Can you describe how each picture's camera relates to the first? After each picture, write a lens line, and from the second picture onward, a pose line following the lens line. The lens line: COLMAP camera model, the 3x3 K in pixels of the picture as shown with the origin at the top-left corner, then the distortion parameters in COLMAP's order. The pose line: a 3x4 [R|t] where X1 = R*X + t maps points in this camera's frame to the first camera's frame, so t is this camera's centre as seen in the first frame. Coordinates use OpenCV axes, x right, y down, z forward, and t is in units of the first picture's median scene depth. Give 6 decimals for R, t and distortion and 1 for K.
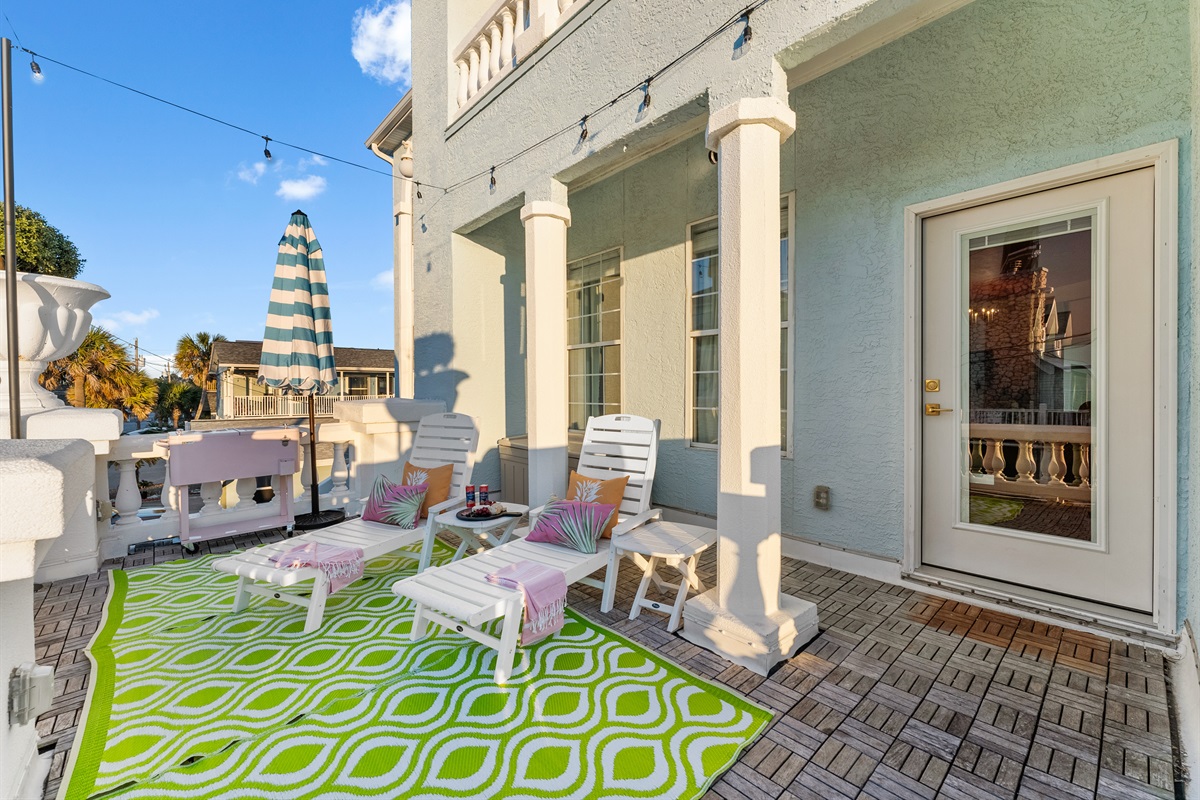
lens RADIAL K [[495.8, 0, 600.4], [0, 495.8, 401.8], [0, 0, 1]] dist [0.005186, -0.001096]
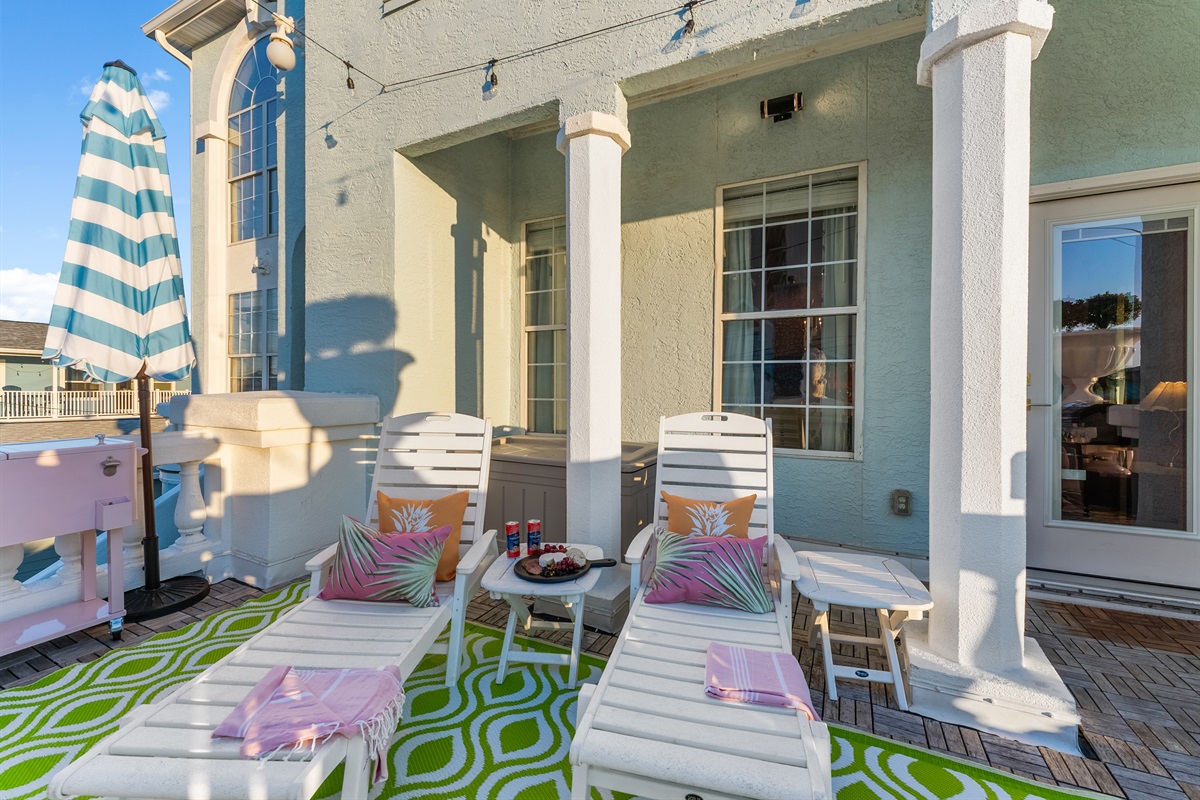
lens RADIAL K [[495.8, 0, 598.9], [0, 495.8, 400.1], [0, 0, 1]] dist [0.005186, -0.001096]
pose [[0.932011, 0.001536, 0.362427, -0.328078], [-0.001415, 0.999999, -0.000600, 0.006189], [-0.362427, 0.000047, 0.932012, 0.292177]]
